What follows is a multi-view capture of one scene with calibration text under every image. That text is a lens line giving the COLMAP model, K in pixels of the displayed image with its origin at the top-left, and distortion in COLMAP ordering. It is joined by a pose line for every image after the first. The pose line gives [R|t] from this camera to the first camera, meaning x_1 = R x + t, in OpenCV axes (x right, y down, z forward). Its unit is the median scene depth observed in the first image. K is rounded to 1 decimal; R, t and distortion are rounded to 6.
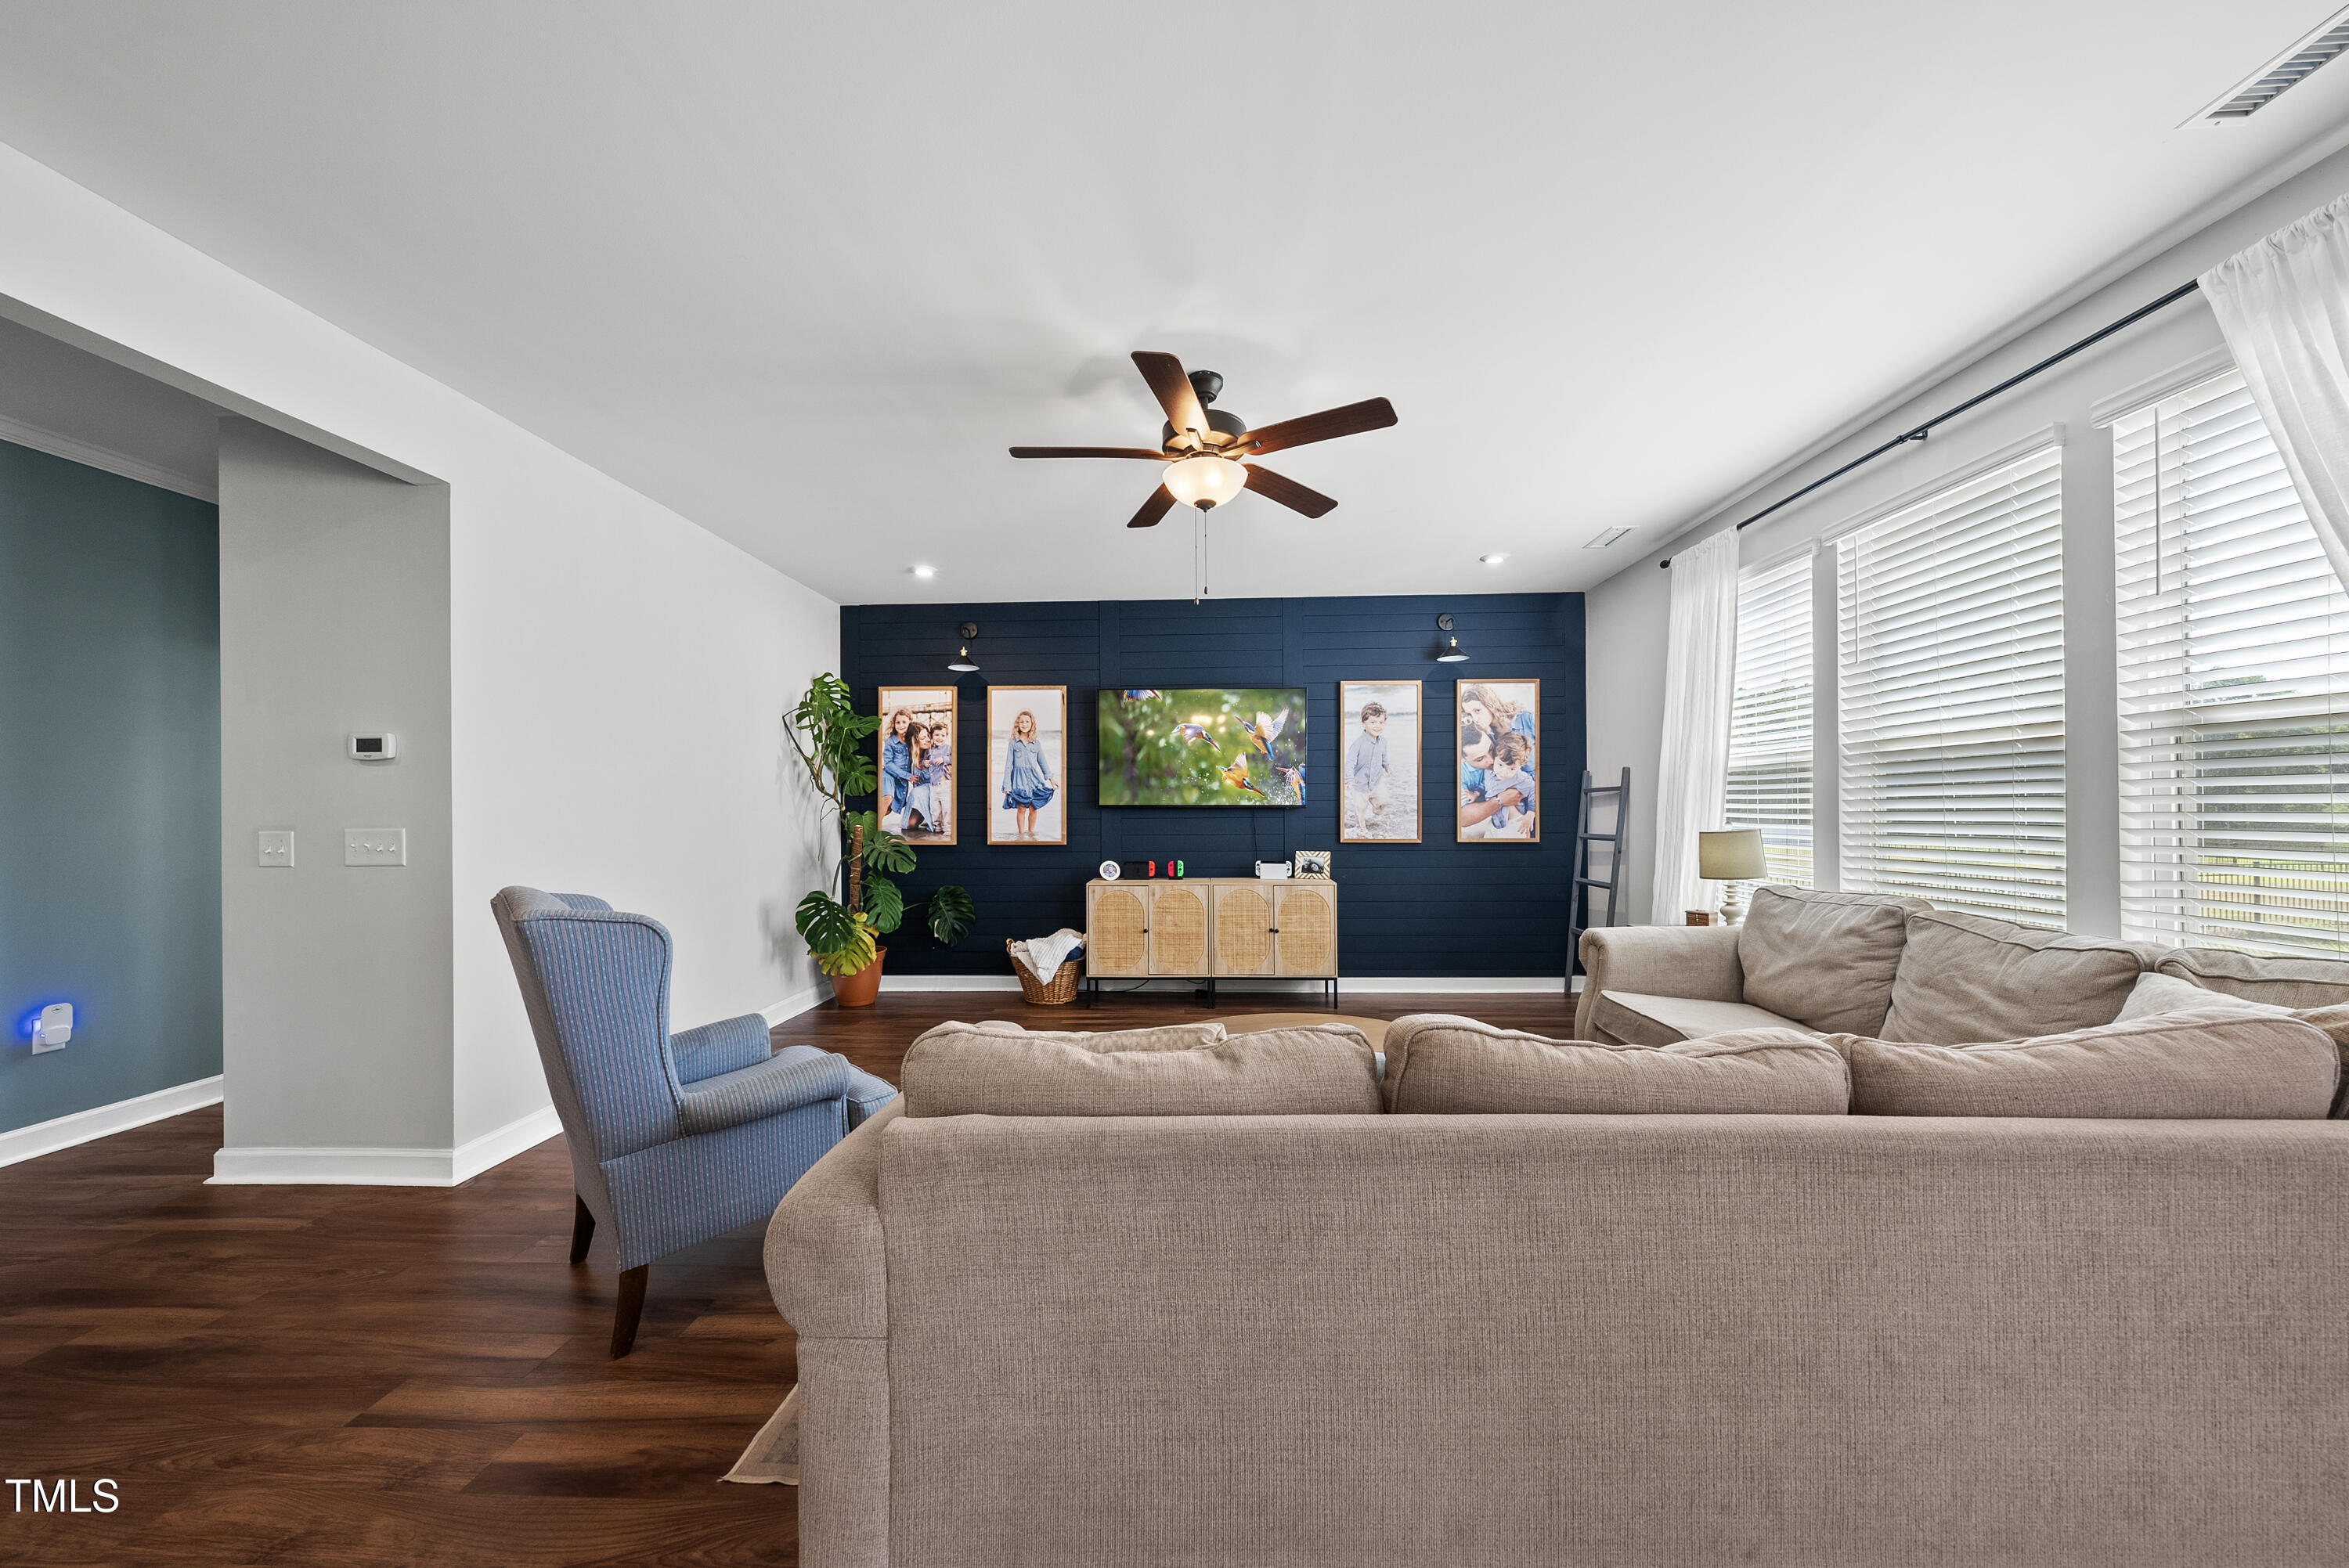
lens RADIAL K [[801.1, 0, 1174.5], [0, 801.1, 784.0], [0, 0, 1]] dist [0.000852, 0.000043]
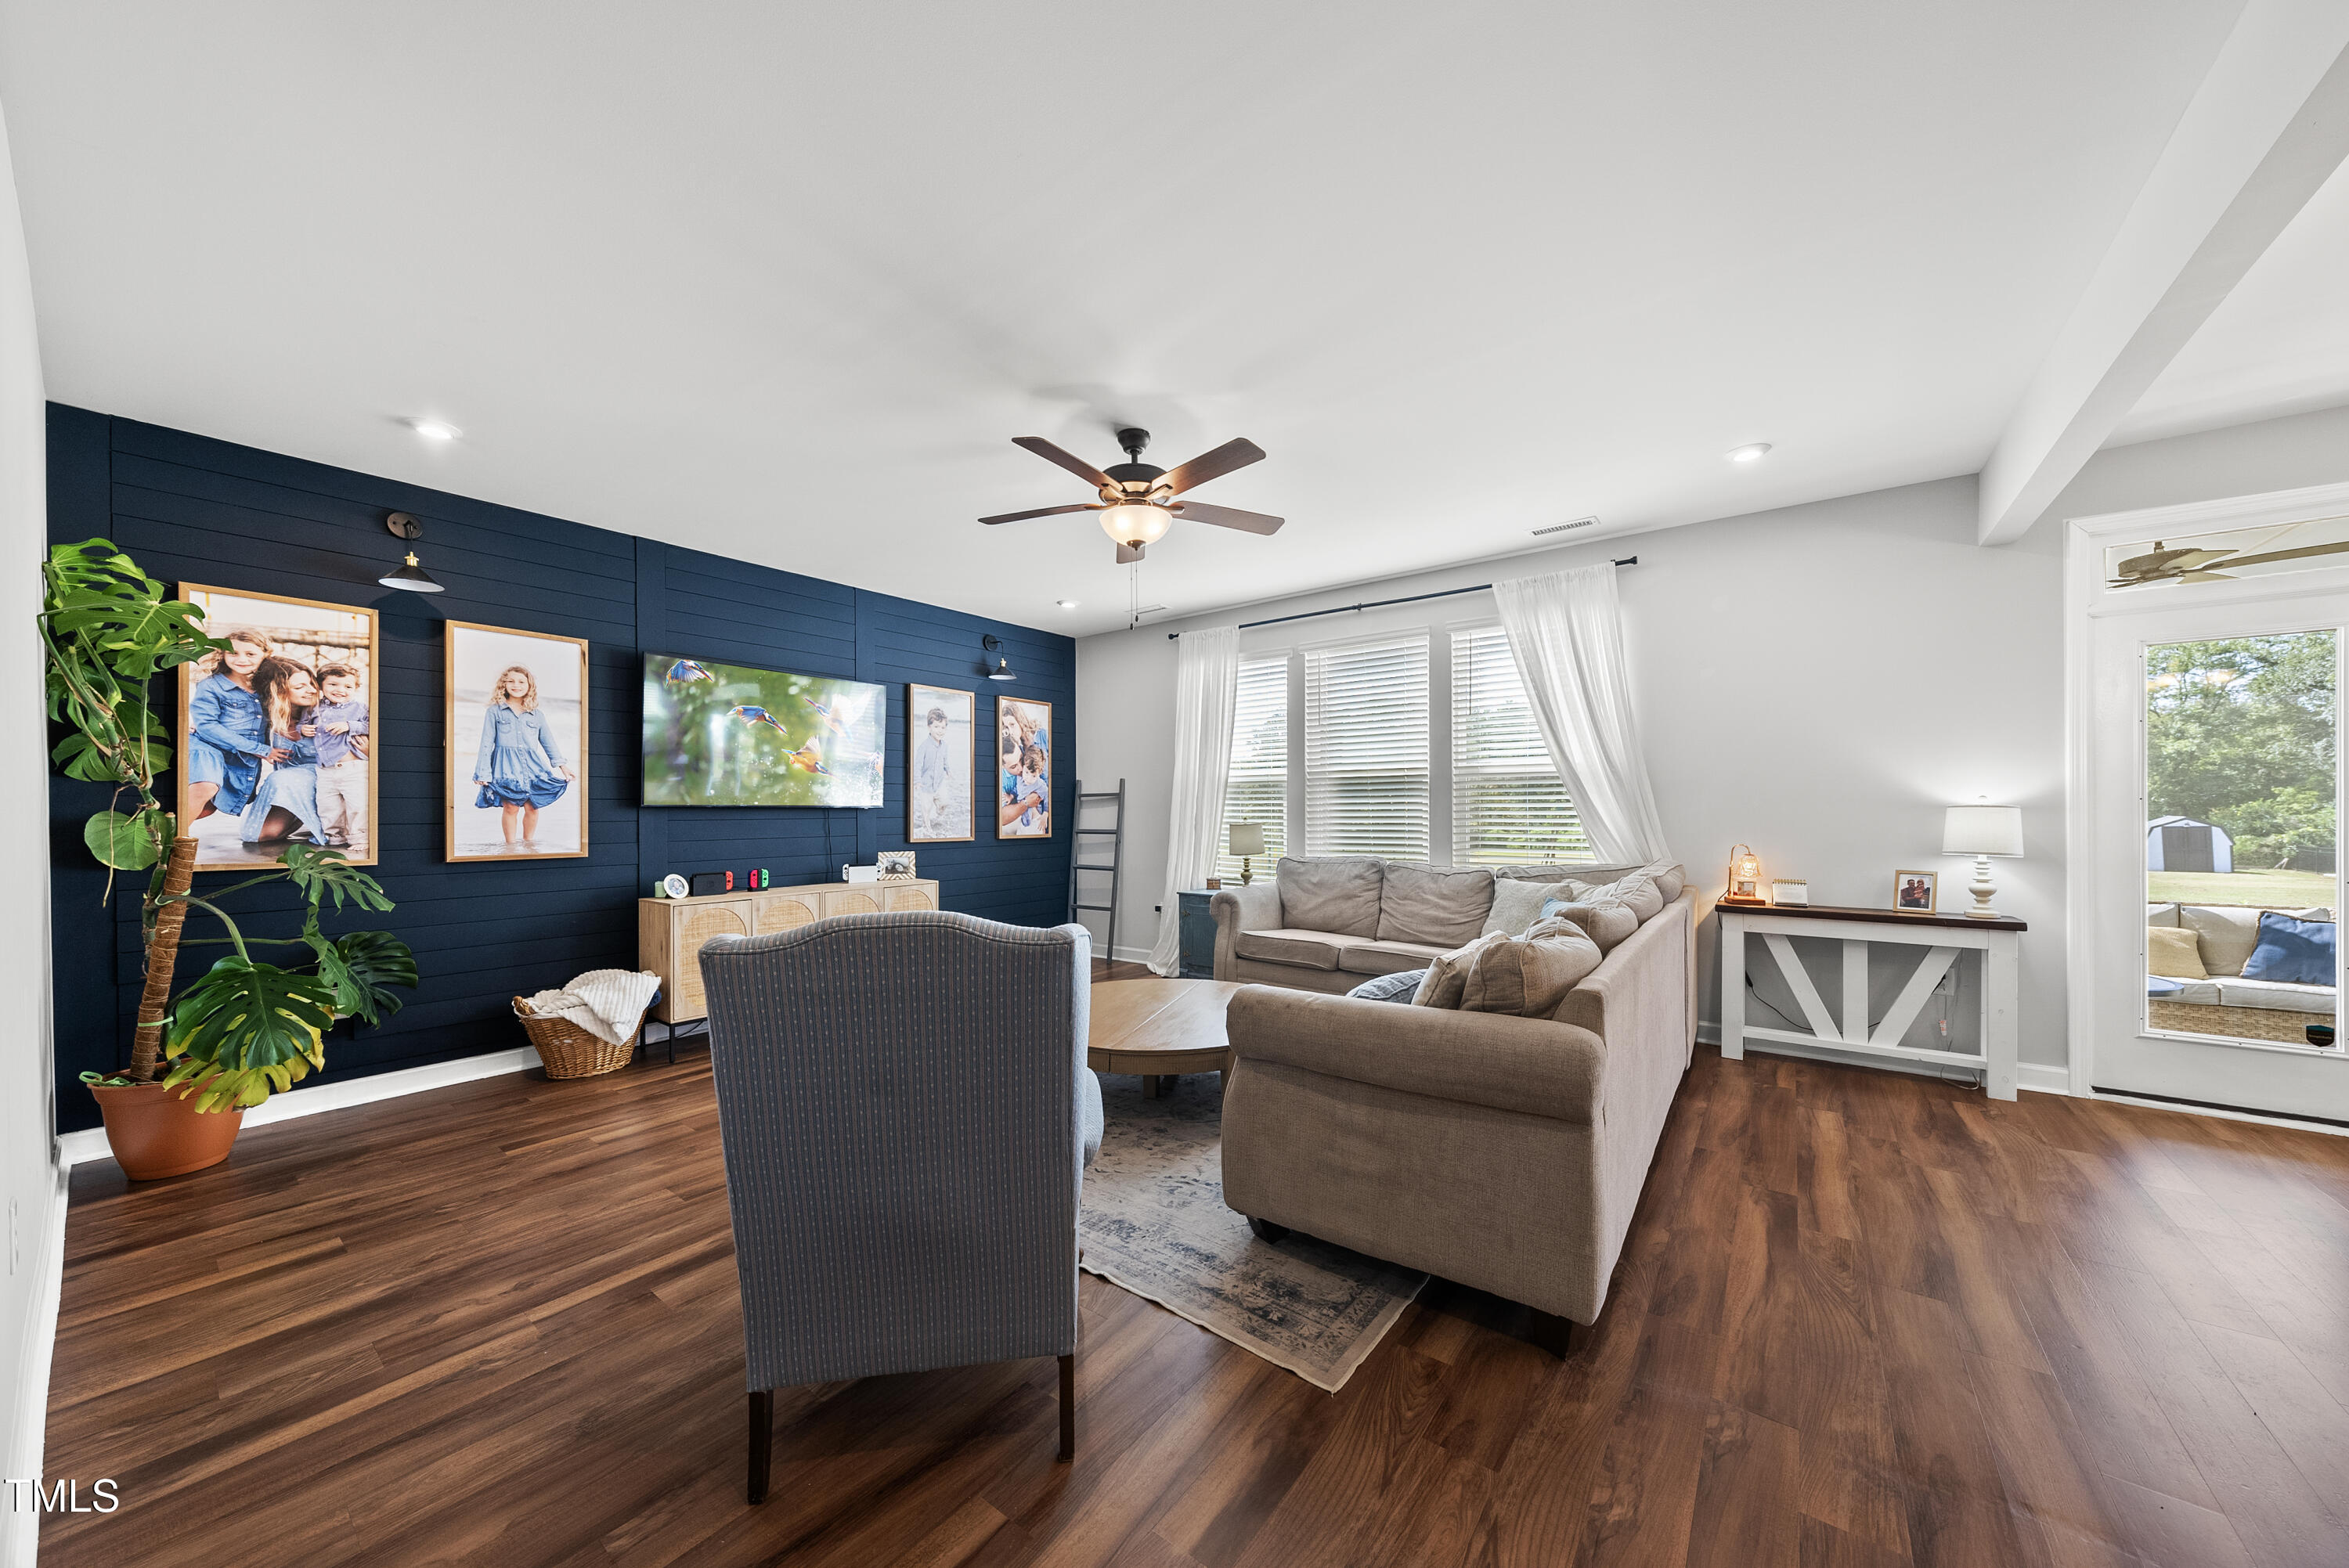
lens RADIAL K [[801.1, 0, 1174.5], [0, 801.1, 784.0], [0, 0, 1]] dist [0.000852, 0.000043]
pose [[0.582956, 0.029102, 0.811982, -0.421059], [-0.025204, 0.999525, -0.017728, 0.008508], [-0.812112, -0.010131, 0.583413, 0.136696]]
